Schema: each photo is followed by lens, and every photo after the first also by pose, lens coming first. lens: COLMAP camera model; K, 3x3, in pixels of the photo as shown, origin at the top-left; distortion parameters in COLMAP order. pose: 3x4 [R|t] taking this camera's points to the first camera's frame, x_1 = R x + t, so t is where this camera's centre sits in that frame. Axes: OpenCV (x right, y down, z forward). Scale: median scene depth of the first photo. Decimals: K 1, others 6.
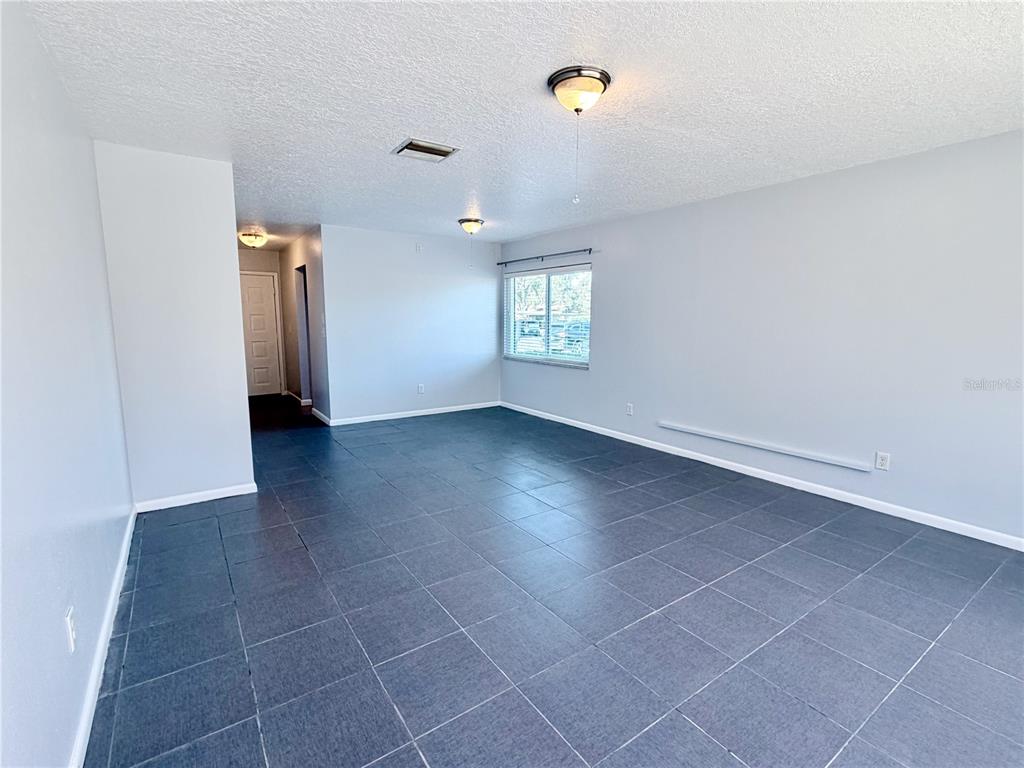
lens RADIAL K [[479.7, 0, 510.8], [0, 479.7, 383.9], [0, 0, 1]] dist [0.000120, -0.000135]
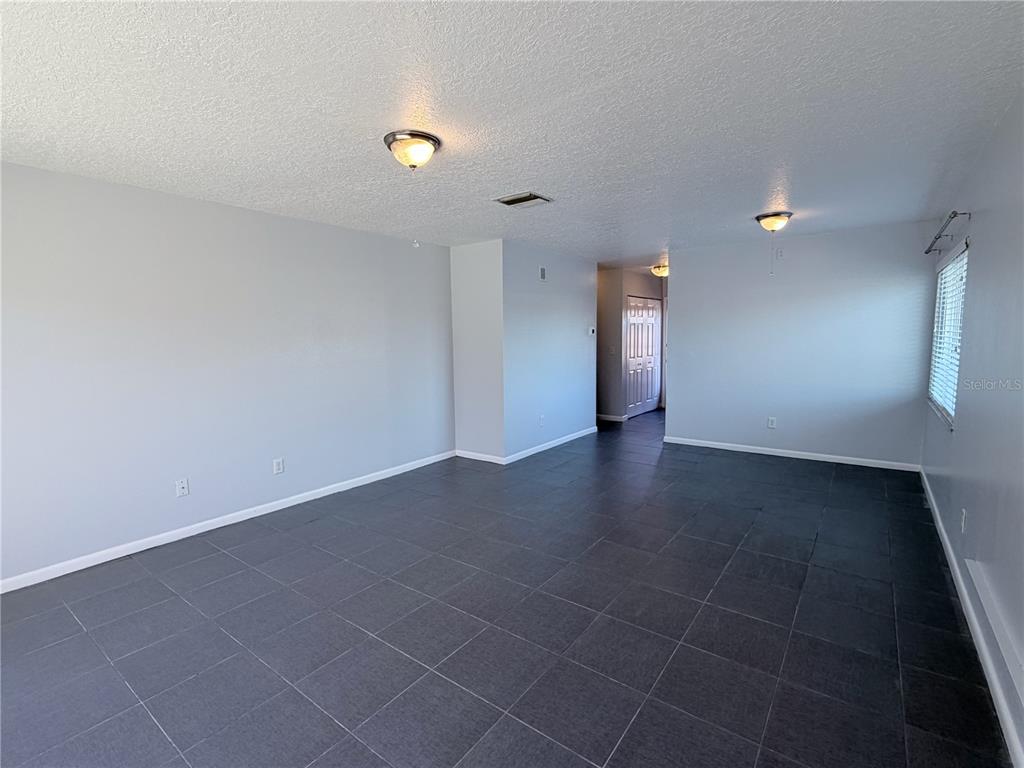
lens RADIAL K [[479.7, 0, 510.8], [0, 479.7, 383.9], [0, 0, 1]] dist [0.000120, -0.000135]
pose [[0.317569, 0.084518, -0.944461, 0.815124], [-0.111493, 0.992439, 0.051322, -0.089864], [0.941658, 0.089003, 0.324591, 0.553149]]
